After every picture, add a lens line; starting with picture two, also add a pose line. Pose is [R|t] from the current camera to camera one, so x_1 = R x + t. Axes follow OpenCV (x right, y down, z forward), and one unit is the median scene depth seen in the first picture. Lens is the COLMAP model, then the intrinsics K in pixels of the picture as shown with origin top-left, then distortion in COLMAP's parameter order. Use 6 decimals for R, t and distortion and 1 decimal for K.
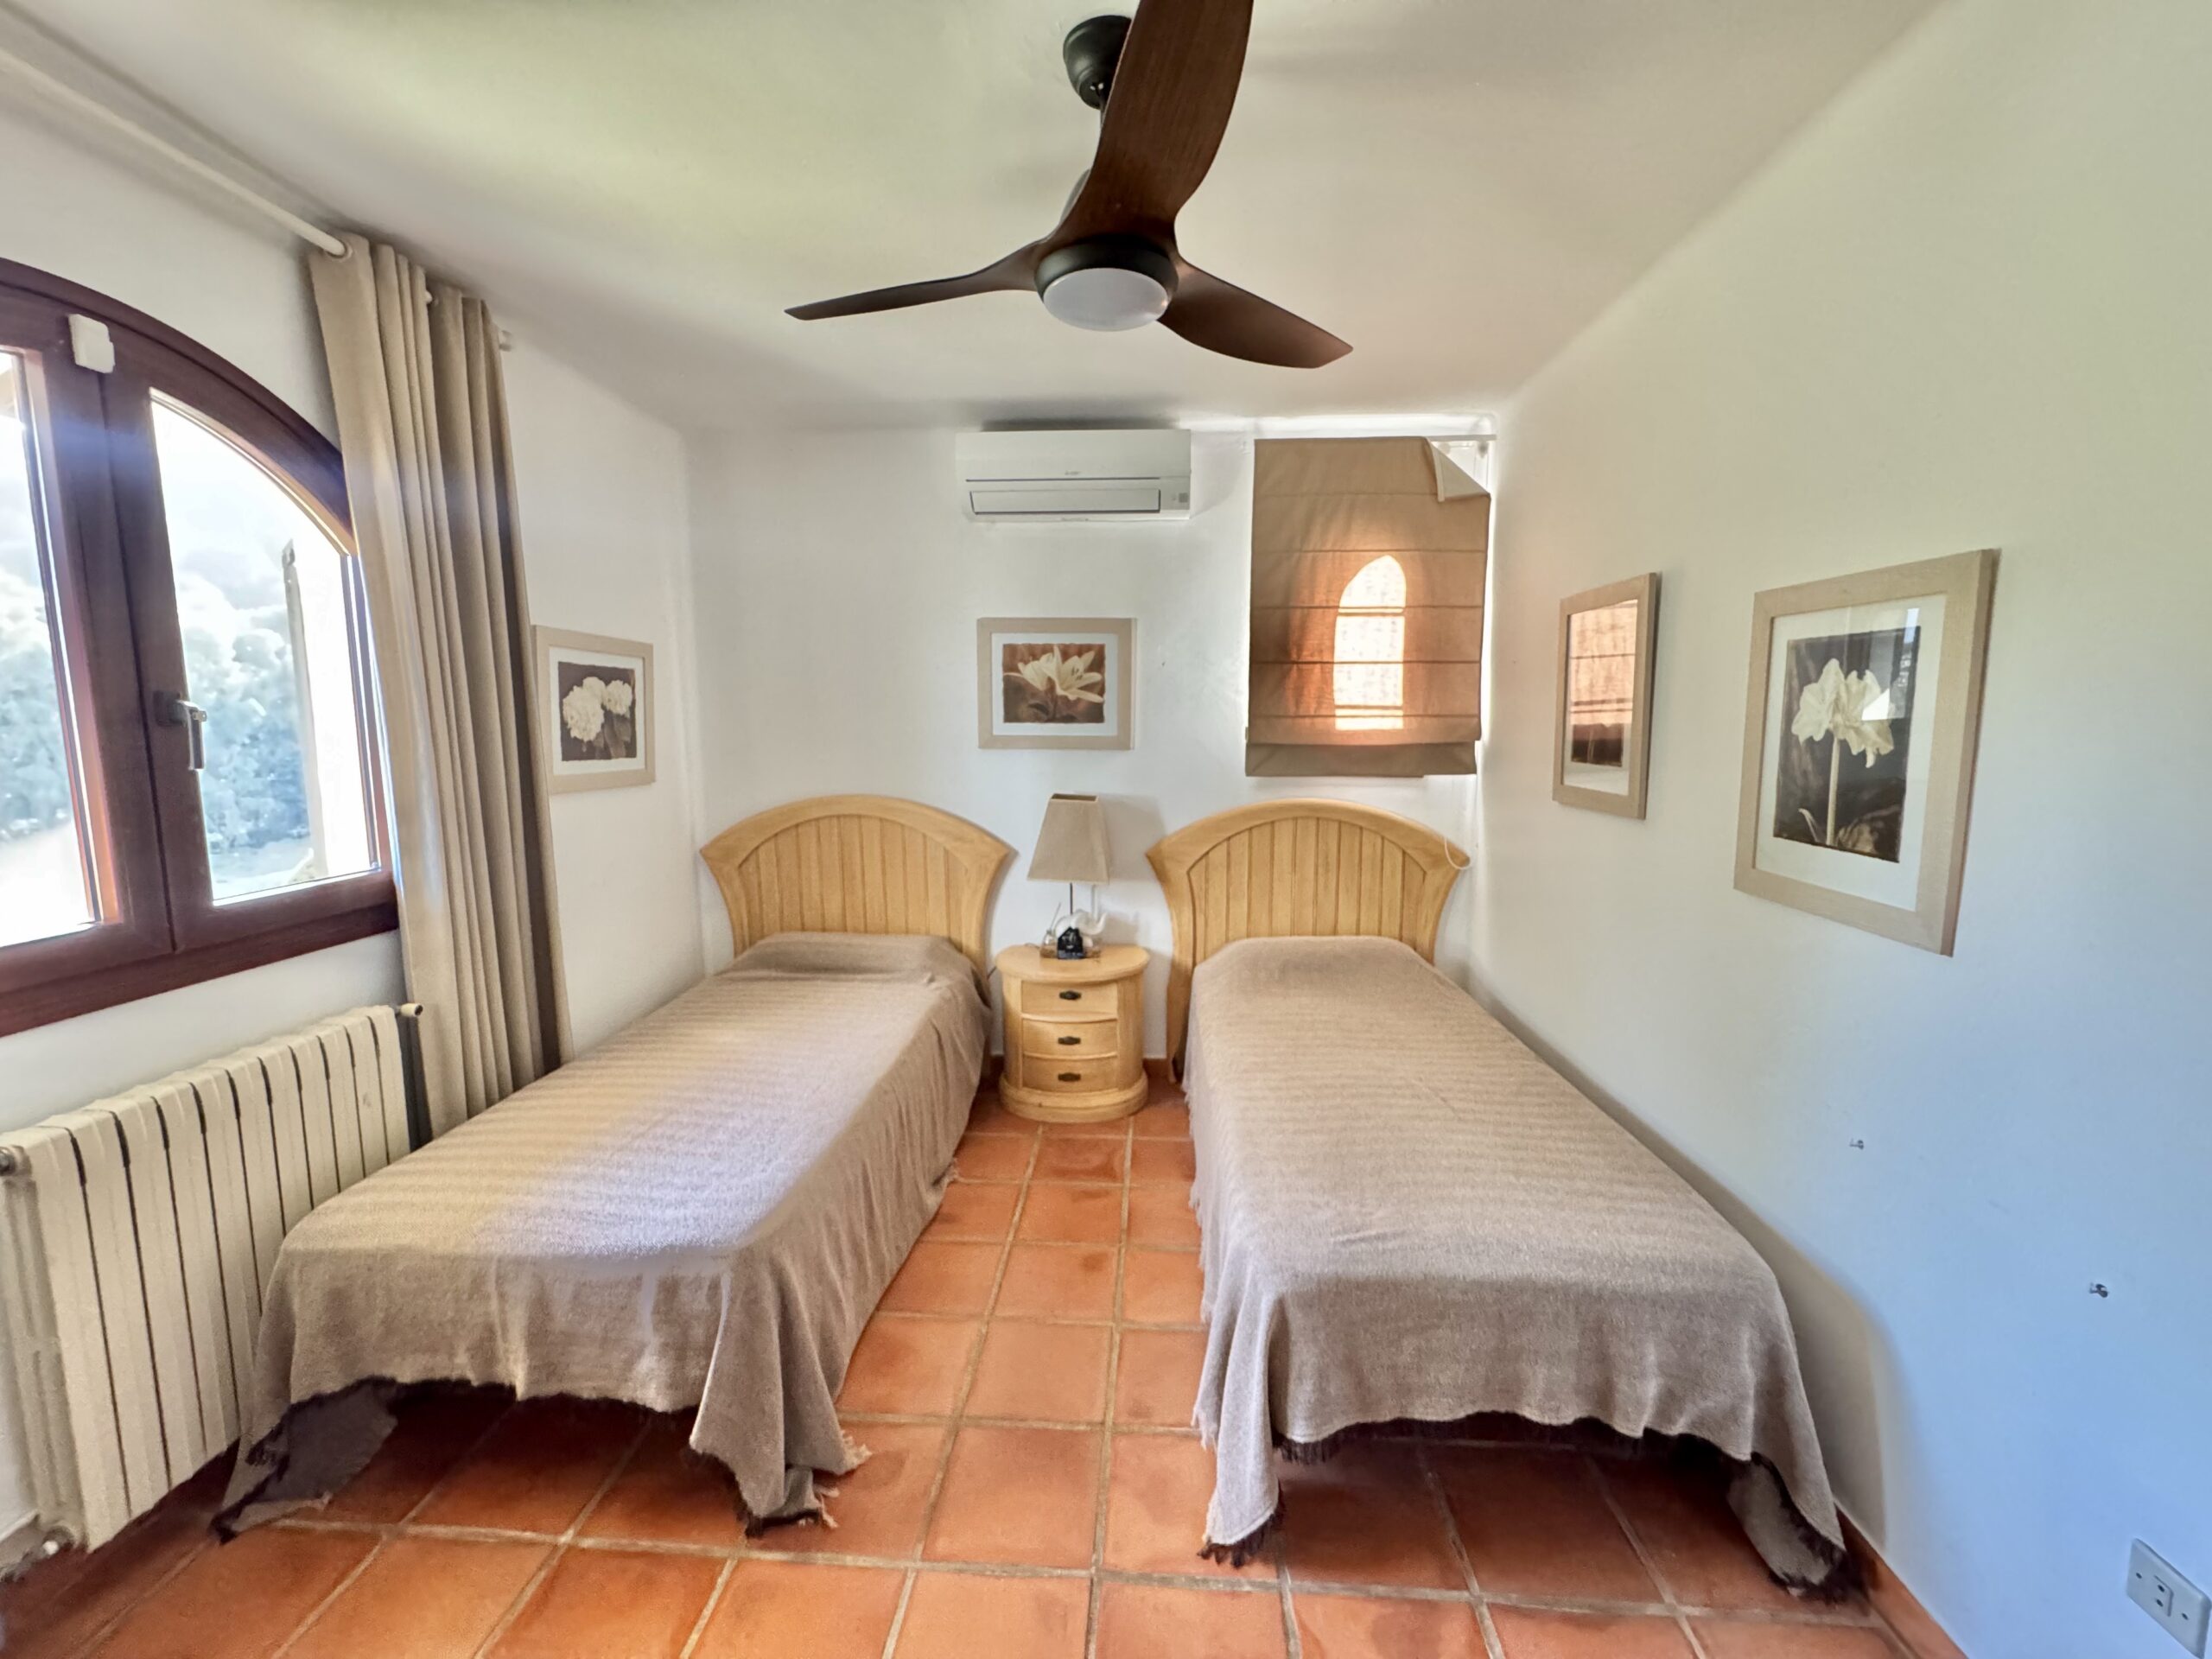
lens RADIAL K [[883.6, 0, 1106.0], [0, 883.6, 829.5], [0, 0, 1]] dist [-0.002932, -0.000306]
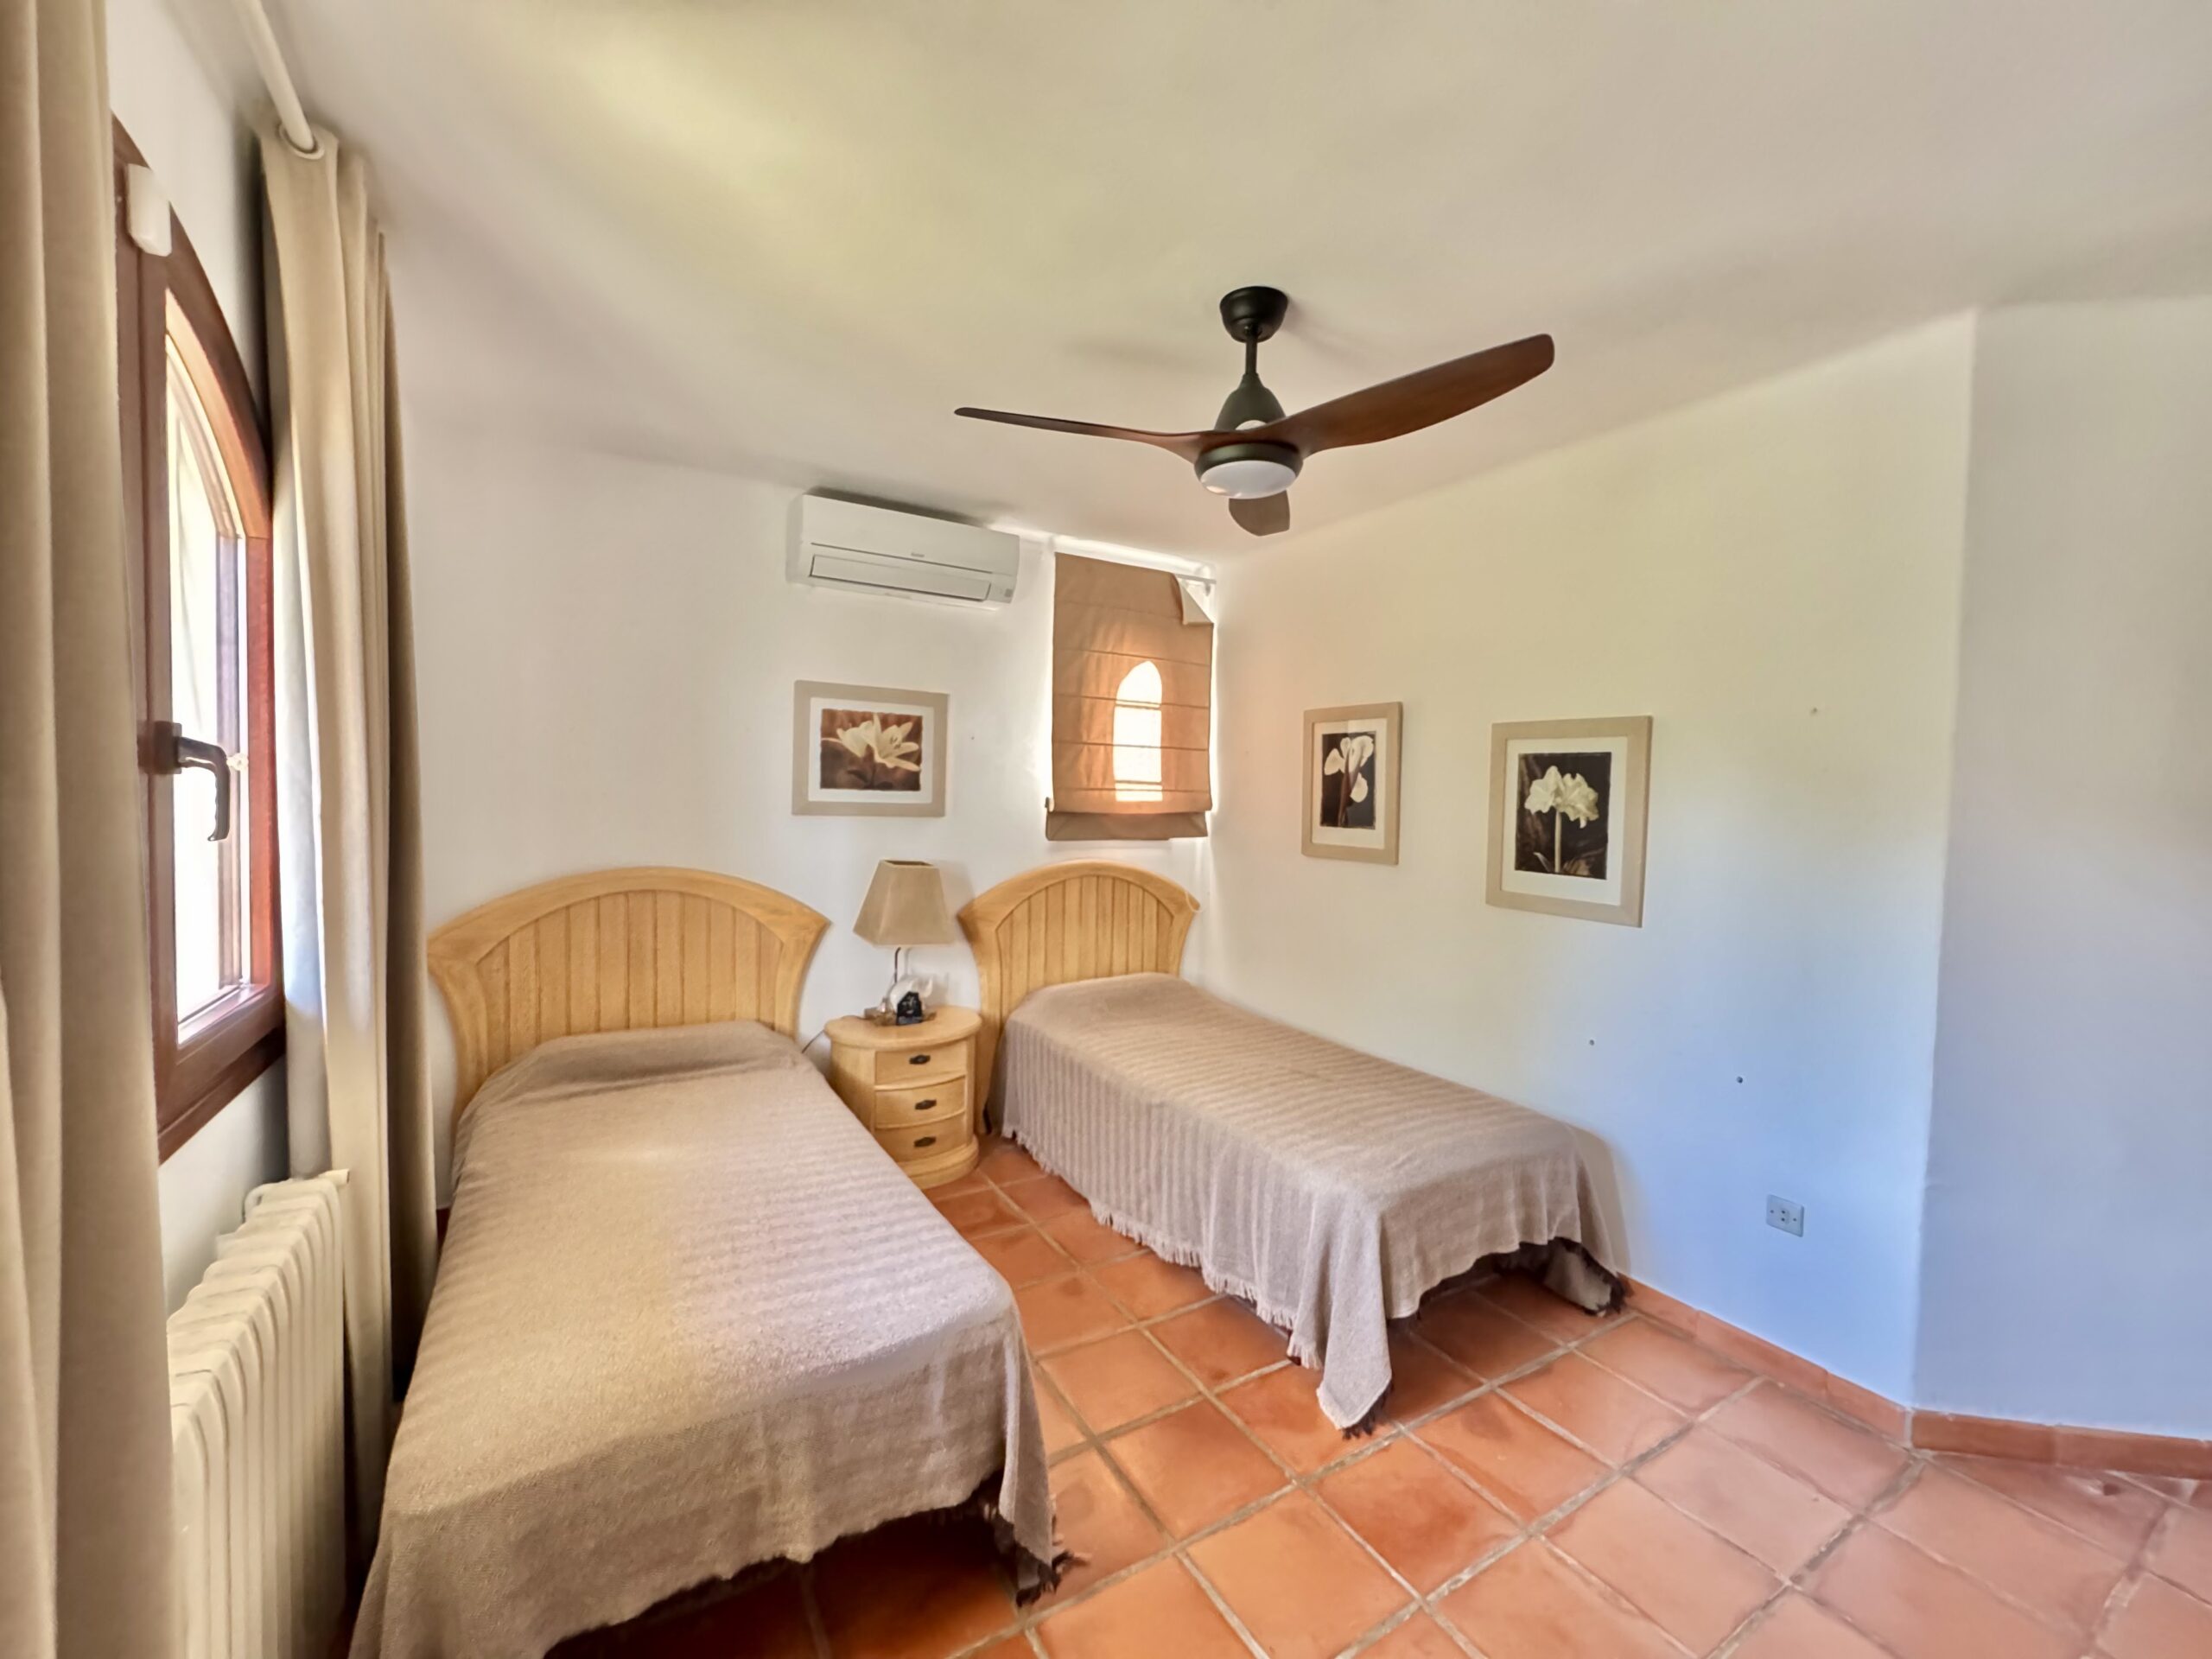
lens RADIAL K [[883.6, 0, 1106.0], [0, 883.6, 829.5], [0, 0, 1]] dist [-0.002932, -0.000306]
pose [[0.825183, -0.004797, 0.564846, -0.428813], [0.048259, 0.996907, -0.062035, -0.000947], [-0.562801, 0.078449, 0.822861, 0.031020]]
